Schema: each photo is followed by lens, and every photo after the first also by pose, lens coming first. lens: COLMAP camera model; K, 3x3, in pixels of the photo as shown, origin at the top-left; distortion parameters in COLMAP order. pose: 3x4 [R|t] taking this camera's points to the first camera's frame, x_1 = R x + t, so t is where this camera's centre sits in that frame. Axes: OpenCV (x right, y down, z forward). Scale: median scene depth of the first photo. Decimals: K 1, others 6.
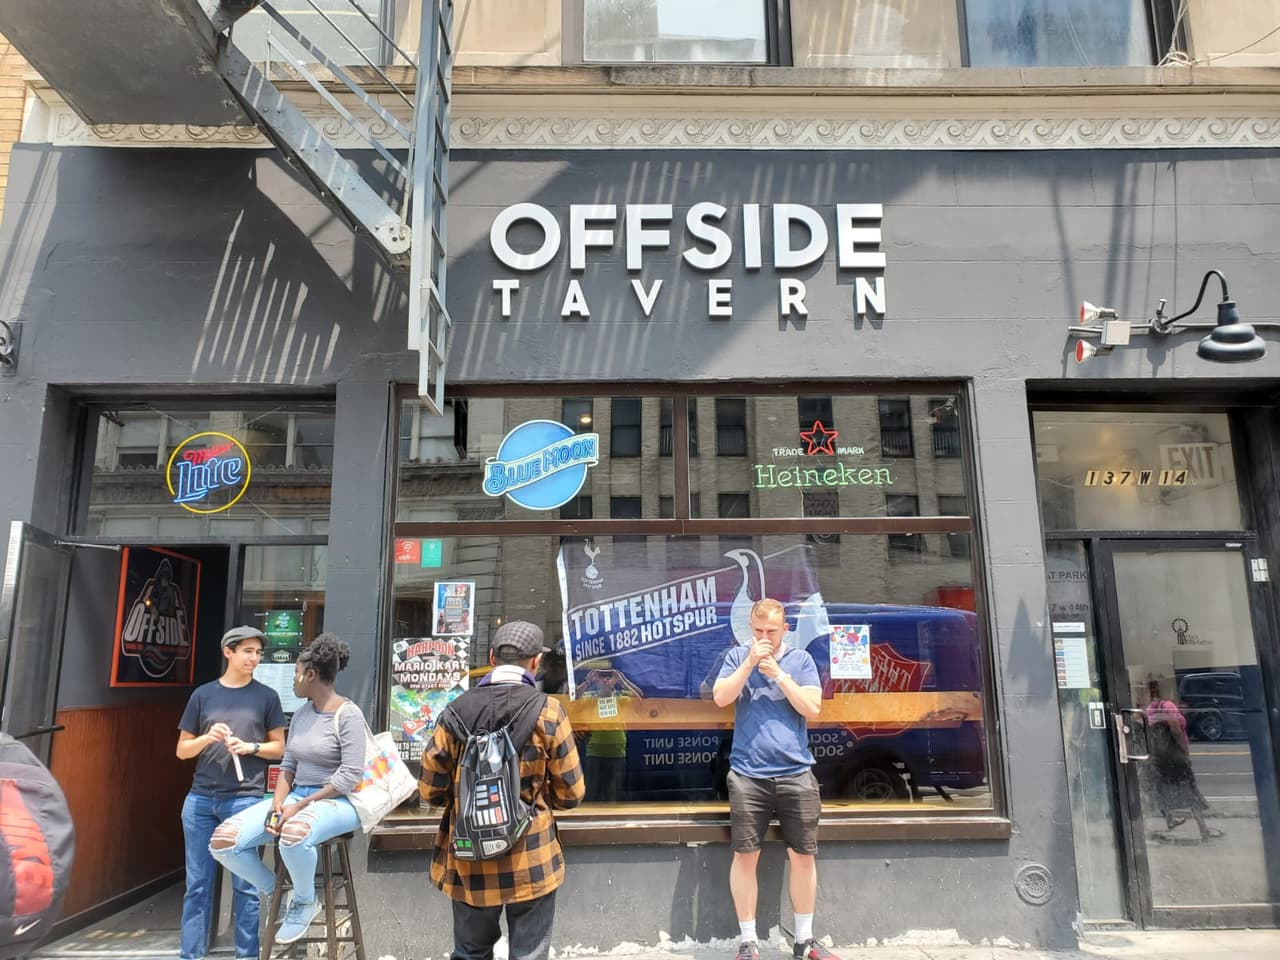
lens RADIAL K [[1011.2, 0, 629.6], [0, 1011.2, 489.9], [0, 0, 1]] dist [0.014533, 0.004481]
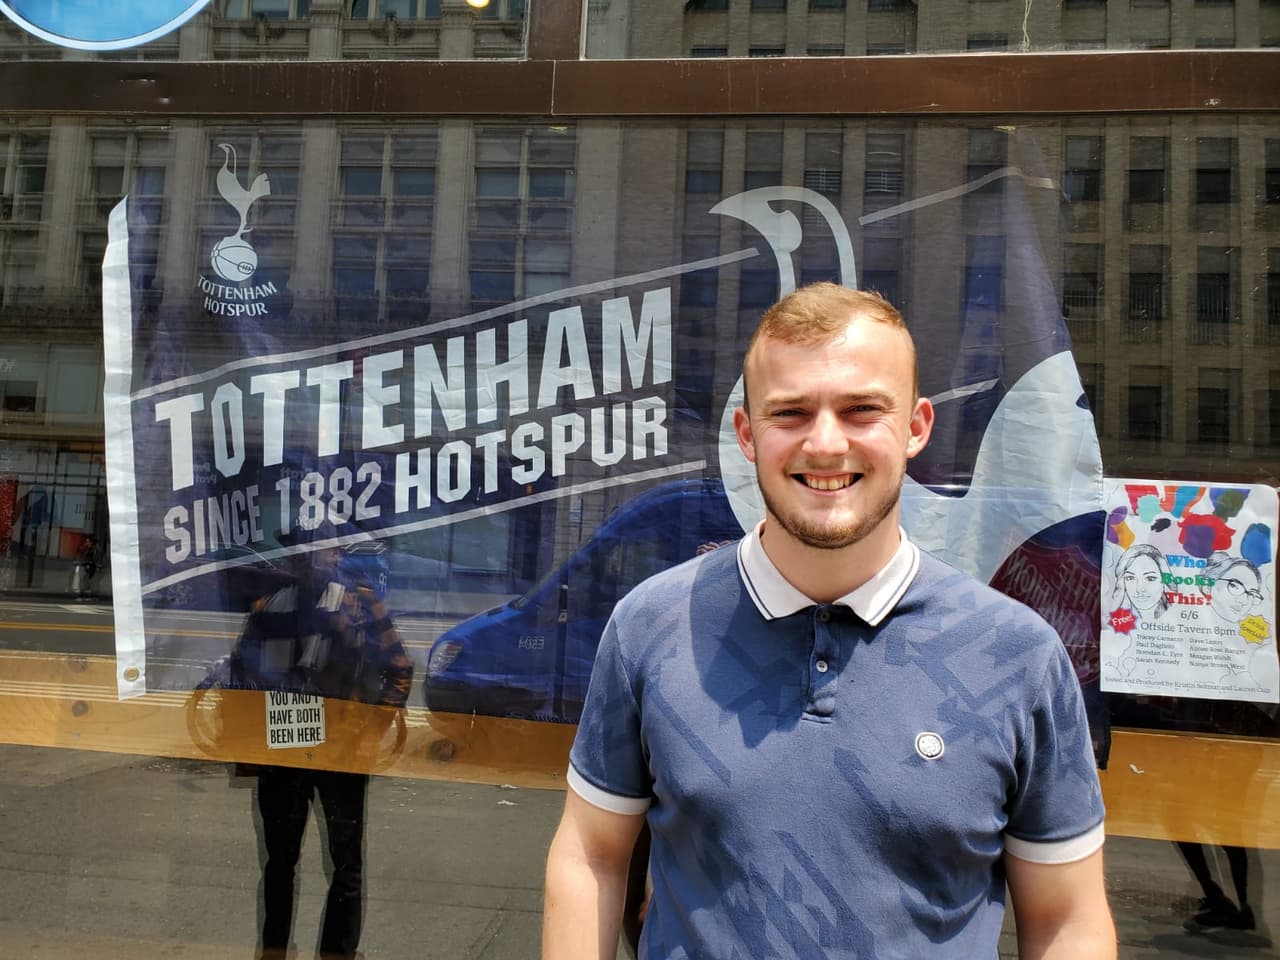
lens RADIAL K [[1011.2, 0, 629.6], [0, 1011.2, 489.9], [0, 0, 1]] dist [0.014533, 0.004481]
pose [[0.986464, 0.044716, -0.157764, 0.120459], [-0.030374, 0.995279, 0.092180, 0.116254], [0.161141, -0.086140, 0.983165, 0.731044]]
